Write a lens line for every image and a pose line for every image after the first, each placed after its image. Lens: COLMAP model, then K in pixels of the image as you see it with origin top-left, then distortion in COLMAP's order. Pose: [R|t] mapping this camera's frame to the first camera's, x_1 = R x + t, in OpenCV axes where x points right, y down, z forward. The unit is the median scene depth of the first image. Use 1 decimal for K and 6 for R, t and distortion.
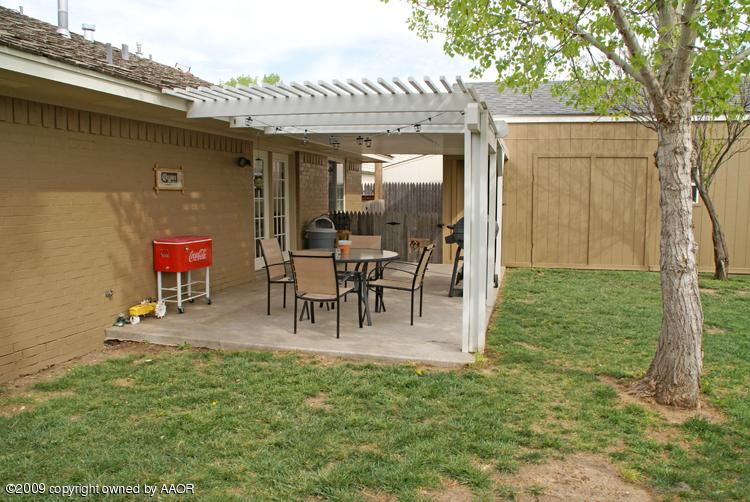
lens RADIAL K [[594.5, 0, 371.3], [0, 594.5, 264.9], [0, 0, 1]] dist [-0.172735, 0.115421]
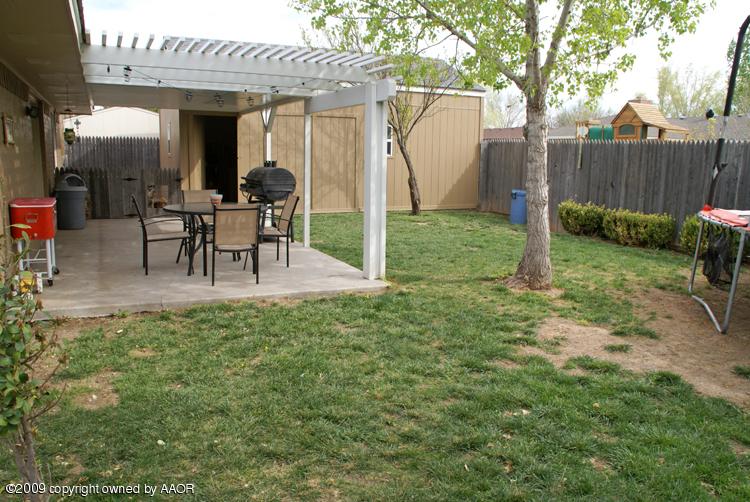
lens RADIAL K [[594.5, 0, 371.3], [0, 594.5, 264.9], [0, 0, 1]] dist [-0.172735, 0.115421]
pose [[0.761068, -0.109434, 0.639374, -0.507802], [0.057075, 0.993141, 0.102046, -0.007867], [-0.646156, -0.041171, 0.762094, 0.037386]]
